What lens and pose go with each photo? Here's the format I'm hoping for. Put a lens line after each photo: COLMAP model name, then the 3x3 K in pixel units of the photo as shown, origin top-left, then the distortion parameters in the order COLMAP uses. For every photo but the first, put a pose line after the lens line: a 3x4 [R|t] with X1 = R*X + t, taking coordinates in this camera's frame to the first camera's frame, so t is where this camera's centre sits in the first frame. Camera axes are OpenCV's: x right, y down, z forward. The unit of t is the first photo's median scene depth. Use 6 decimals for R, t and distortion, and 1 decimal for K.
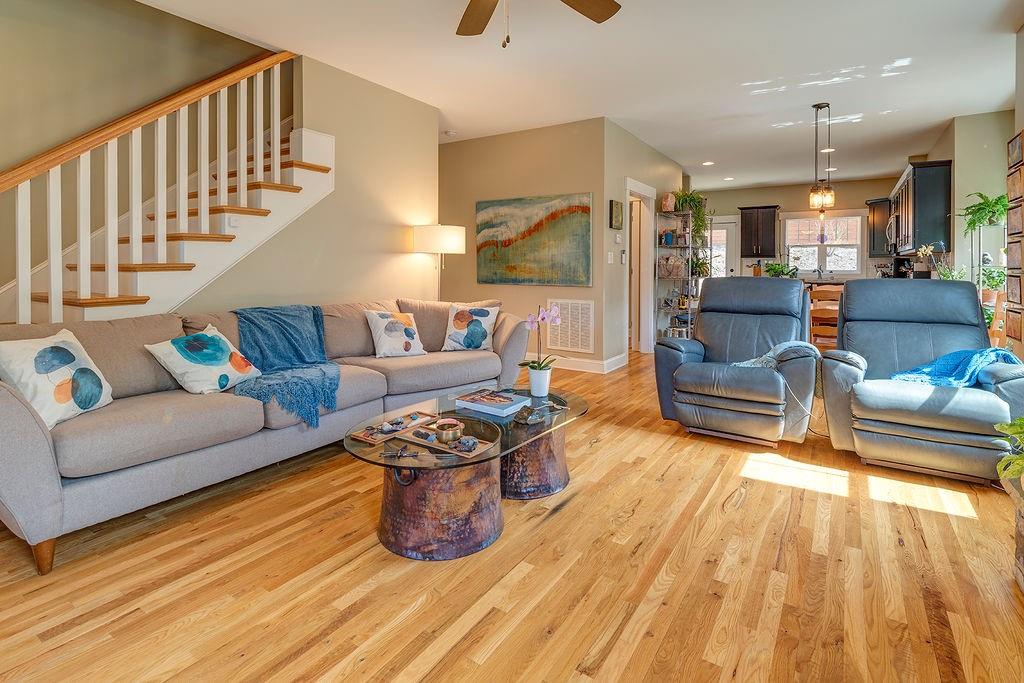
lens RADIAL K [[504.9, 0, 496.0], [0, 504.9, 270.2], [0, 0, 1]] dist [-0.000922, -0.000783]
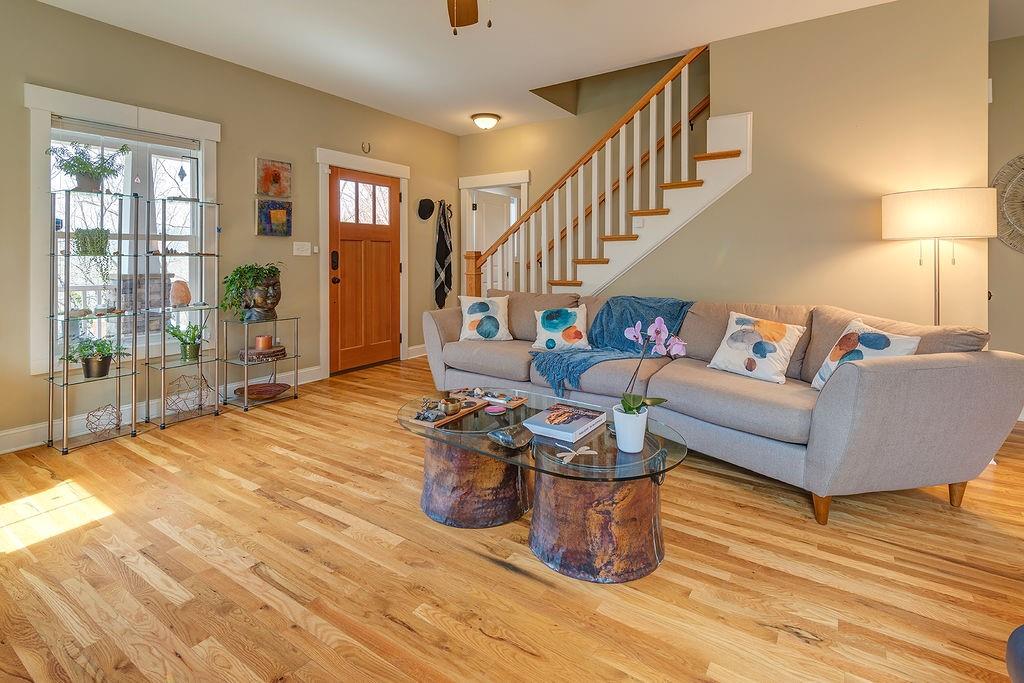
lens RADIAL K [[490.9, 0, 523.1], [0, 490.9, 265.6], [0, 0, 1]] dist [0.026561, -0.011567]
pose [[0.017872, 0.010681, -0.999783, 0.653462], [-0.007978, 0.999913, 0.010540, -0.006858], [0.999808, 0.007788, 0.017956, 0.733210]]
